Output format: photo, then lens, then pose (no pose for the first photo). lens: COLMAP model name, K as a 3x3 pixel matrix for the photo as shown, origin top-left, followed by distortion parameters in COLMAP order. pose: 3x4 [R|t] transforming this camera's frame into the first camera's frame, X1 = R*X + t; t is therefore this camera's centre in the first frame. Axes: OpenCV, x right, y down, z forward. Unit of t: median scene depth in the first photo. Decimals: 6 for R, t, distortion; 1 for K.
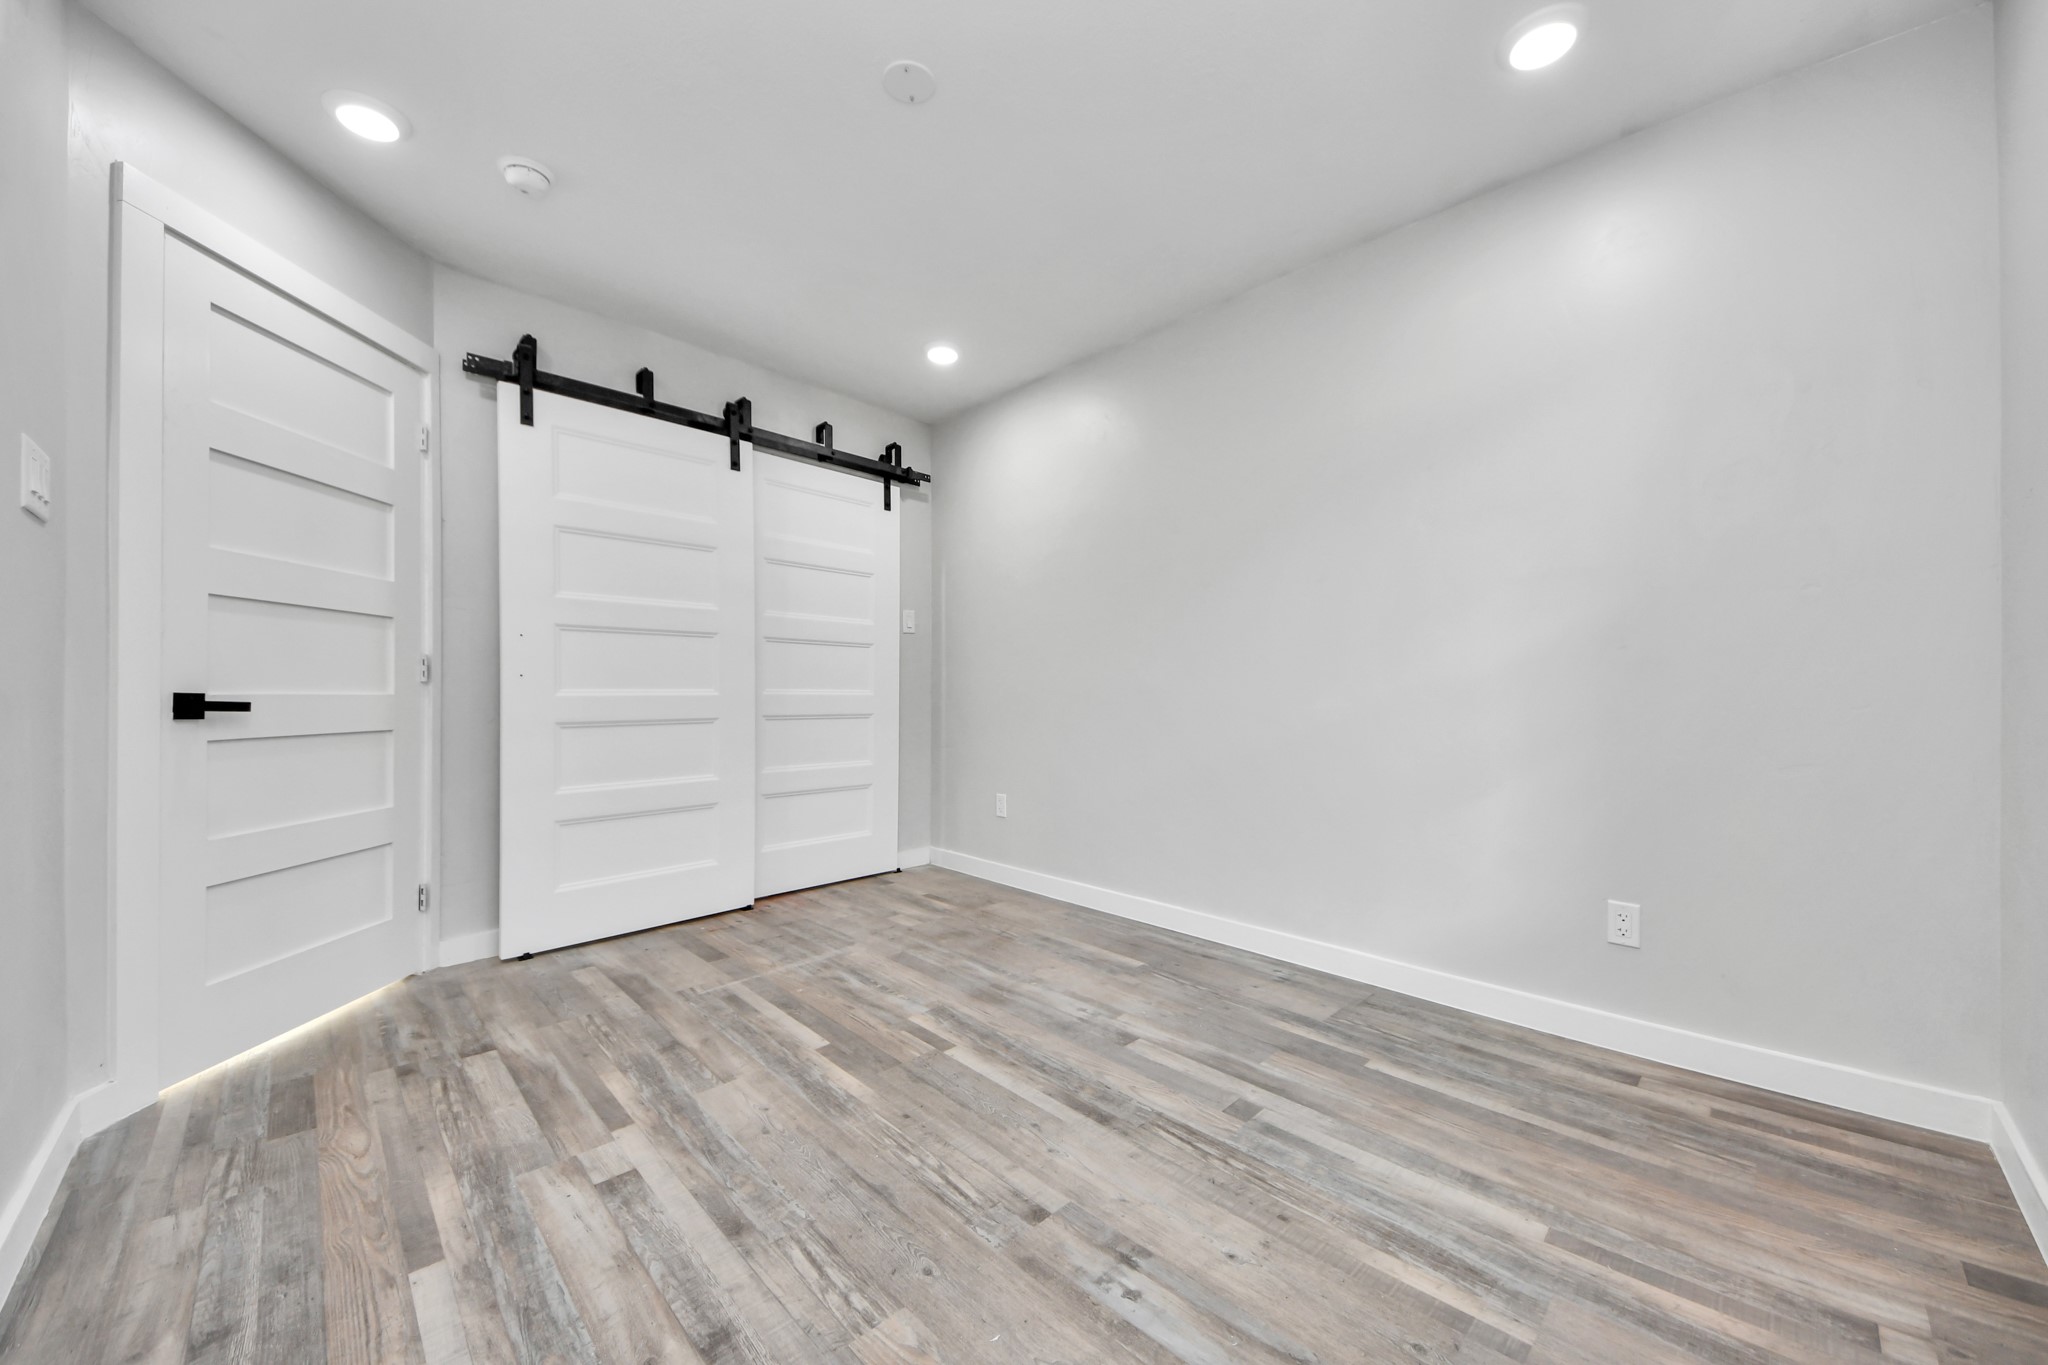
lens RADIAL K [[745.2, 0, 1019.5], [0, 745.2, 693.2], [0, 0, 1]] dist [0.064375, -0.035273]
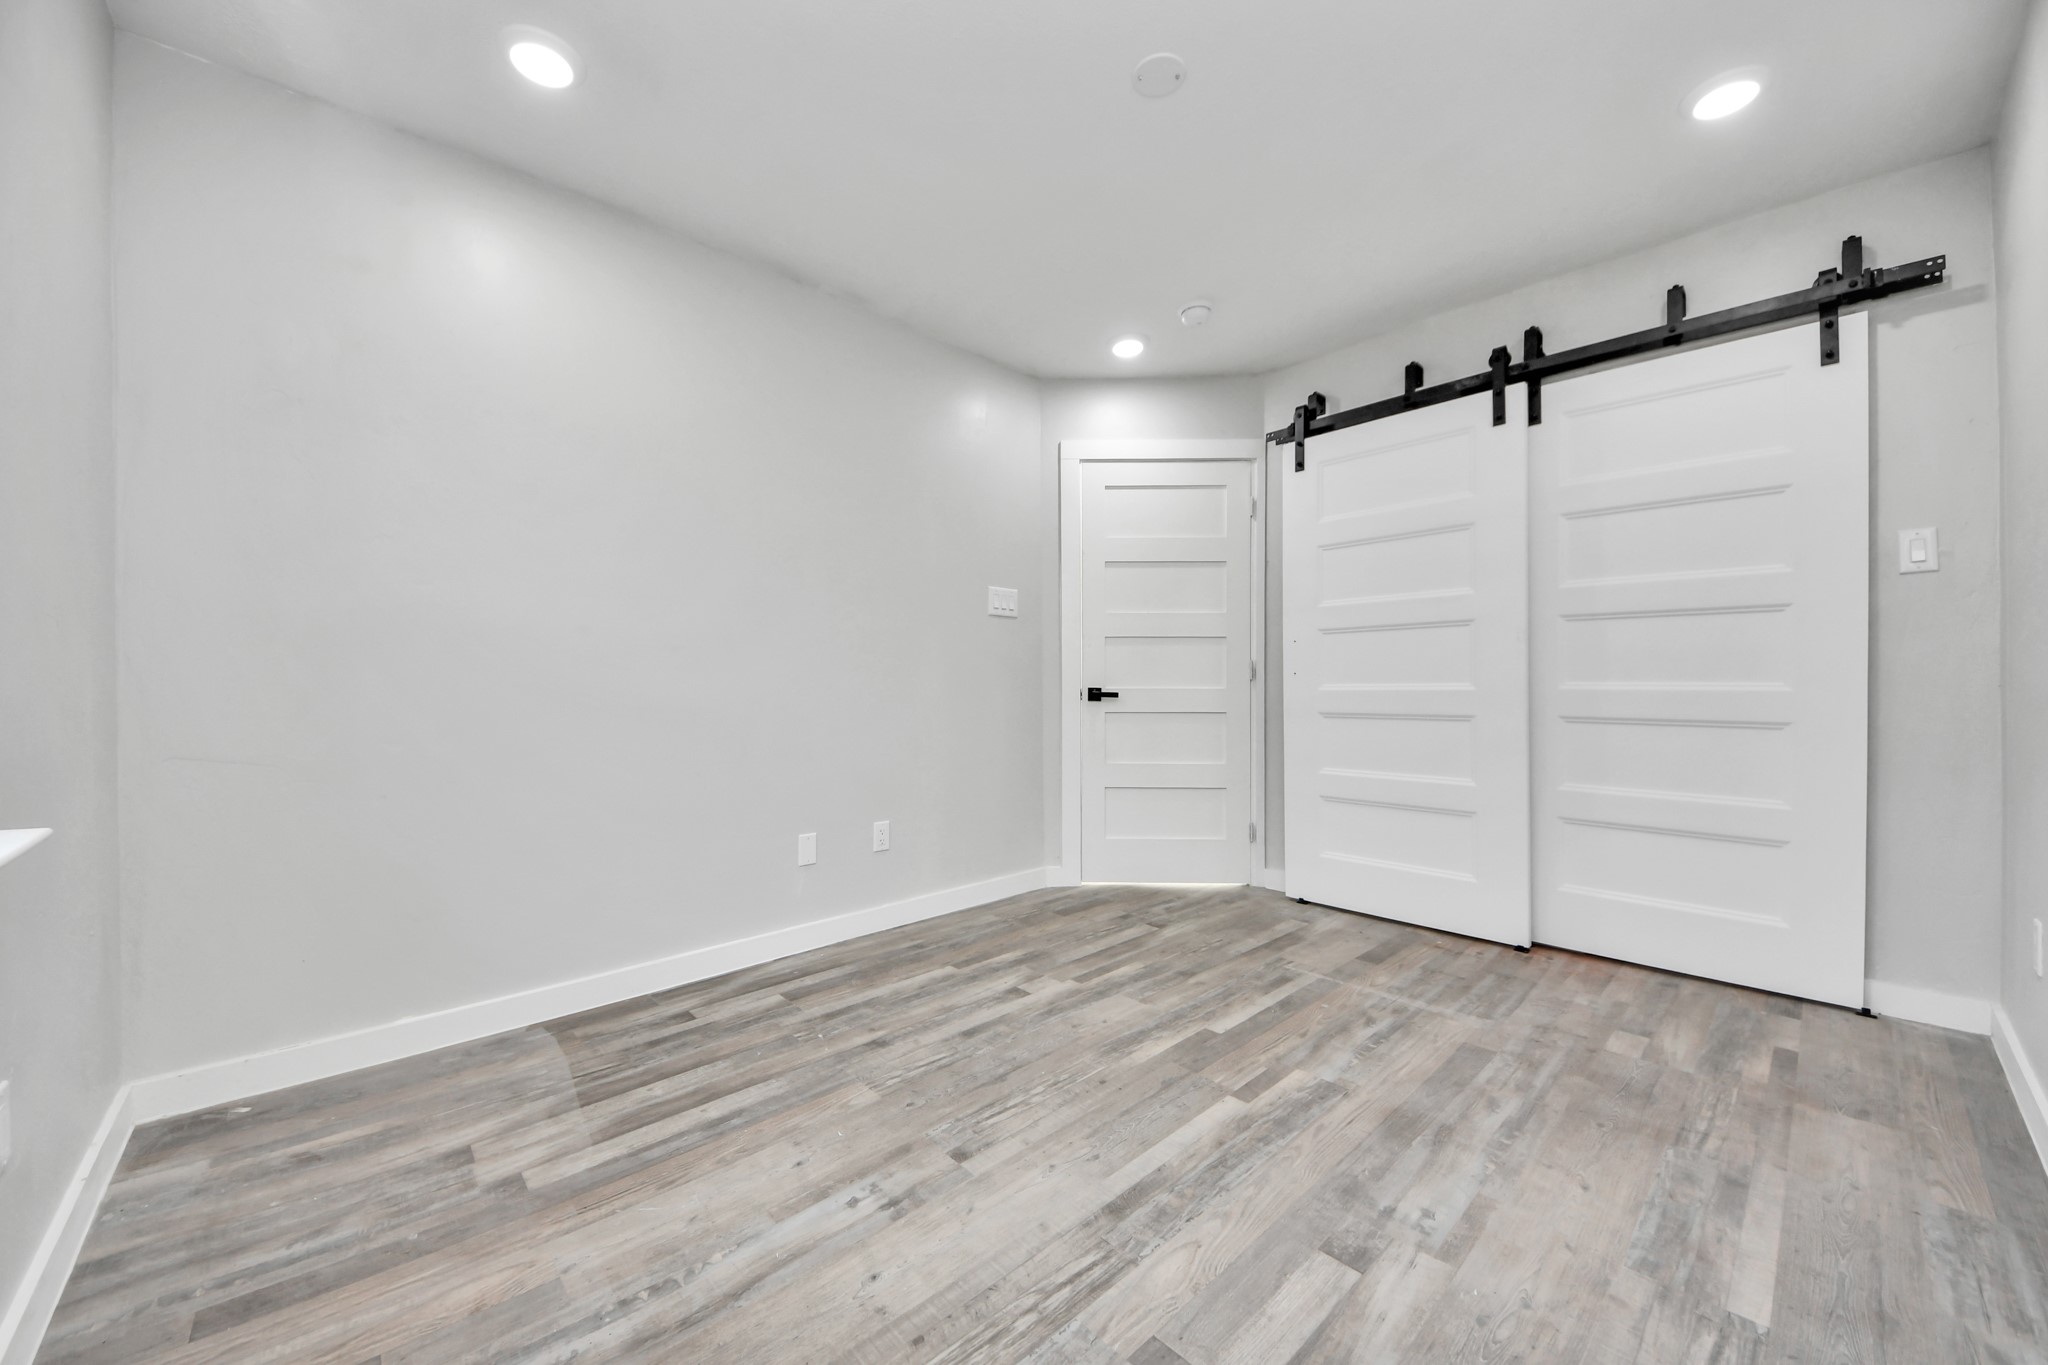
lens RADIAL K [[744.6, 0, 1020.0], [0, 744.6, 692.2], [0, 0, 1]] dist [0.033920, -0.020464]
pose [[-0.022872, 0.006465, -0.999717, 0.694664], [0.000721, 0.999979, 0.006451, -0.002102], [0.999738, -0.000573, -0.022876, 0.689447]]
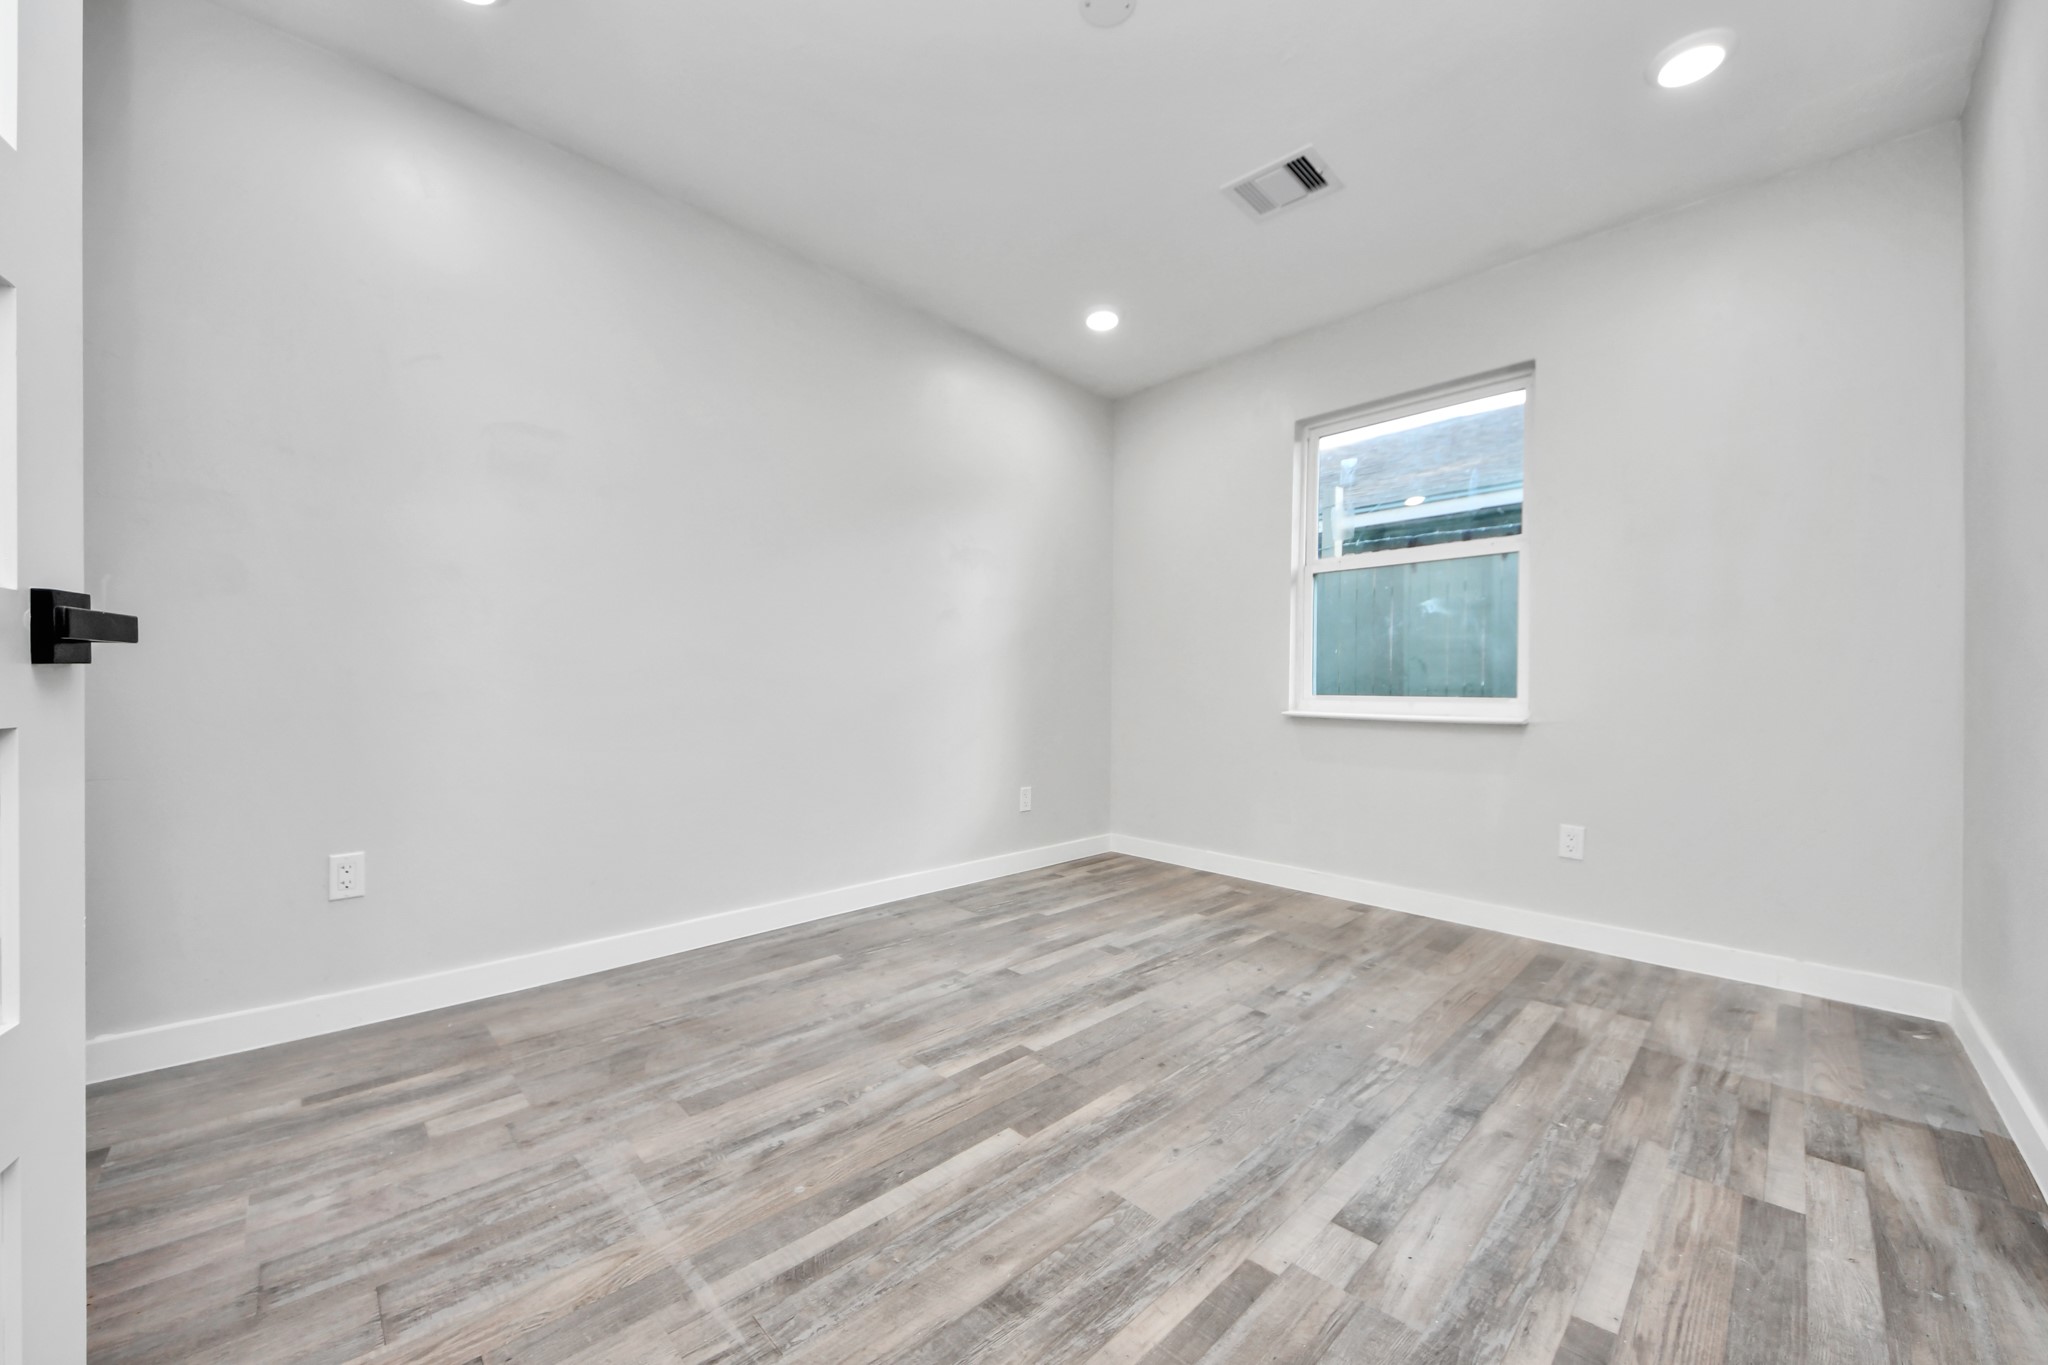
lens RADIAL K [[744.6, 0, 1020.0], [0, 744.6, 692.2], [0, 0, 1]] dist [0.033920, -0.020464]
pose [[-0.001813, 0.006984, 0.999974, -0.887205], [-0.005522, 0.999960, -0.006994, 0.047206], [-0.999983, -0.005534, -0.001775, 0.908352]]
